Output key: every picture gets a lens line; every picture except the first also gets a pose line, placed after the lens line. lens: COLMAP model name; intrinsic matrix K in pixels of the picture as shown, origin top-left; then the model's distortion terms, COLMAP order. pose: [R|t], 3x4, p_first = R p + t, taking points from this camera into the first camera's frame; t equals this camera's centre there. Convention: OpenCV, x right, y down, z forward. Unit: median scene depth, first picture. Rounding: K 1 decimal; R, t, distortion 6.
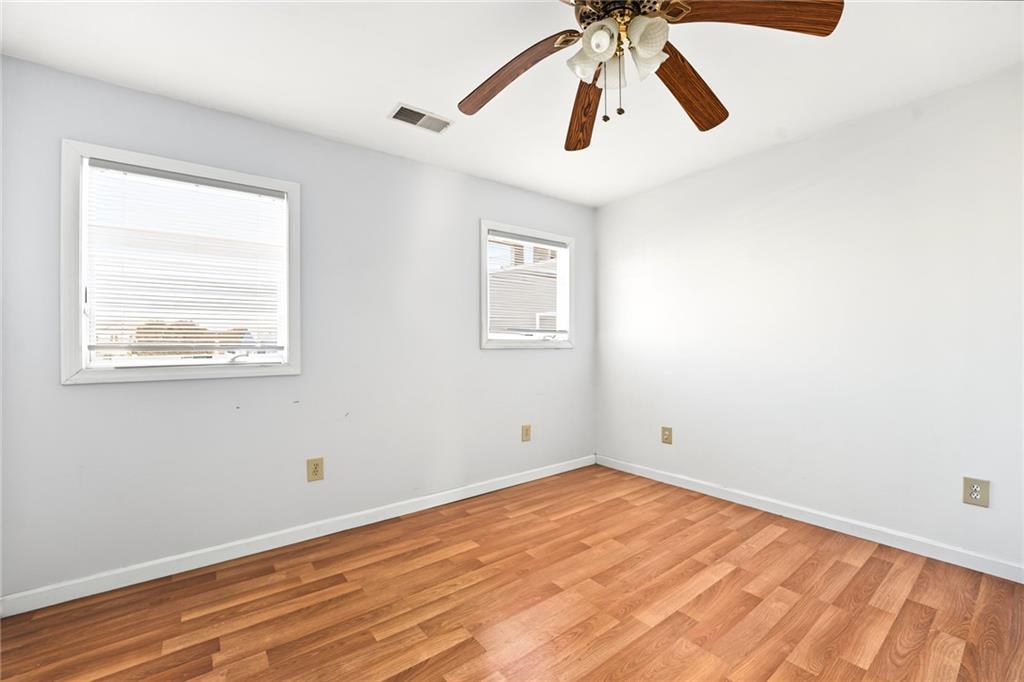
lens RADIAL K [[417.0, 0, 532.5], [0, 417.0, 338.4], [0, 0, 1]] dist [-0.021585, 0.000747]
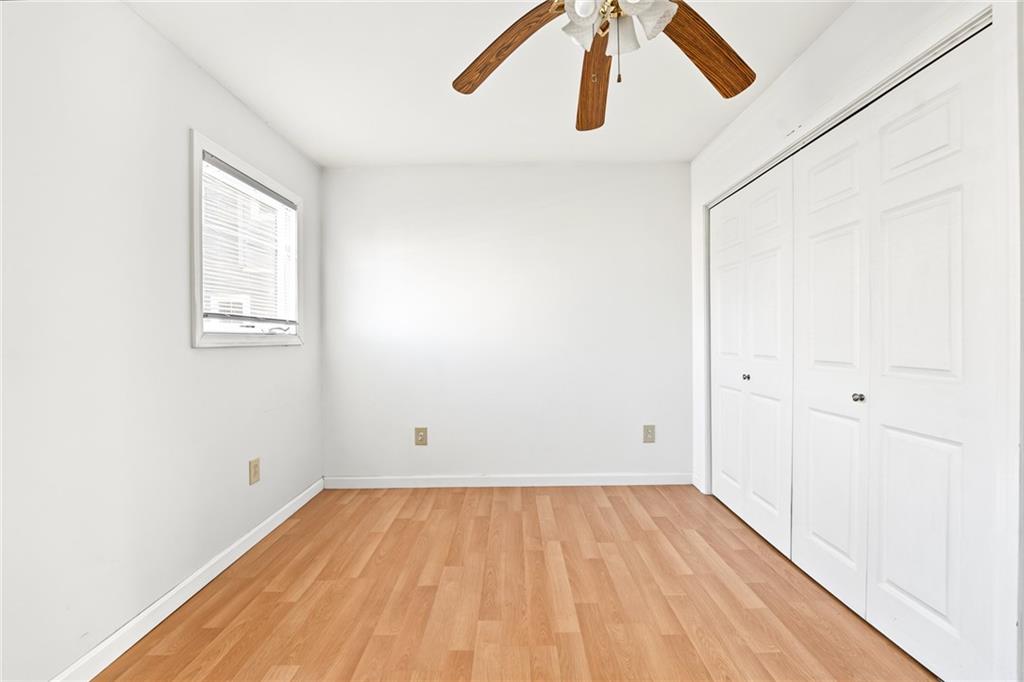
lens RADIAL K [[417.0, 0, 511.2], [0, 417.0, 337.8], [0, 0, 1]] dist [-0.021585, 0.000747]
pose [[0.633920, -0.004301, 0.773387, -0.315611], [-0.001850, 0.999973, 0.007078, 0.006701], [-0.773396, -0.005918, 0.633895, 0.298961]]
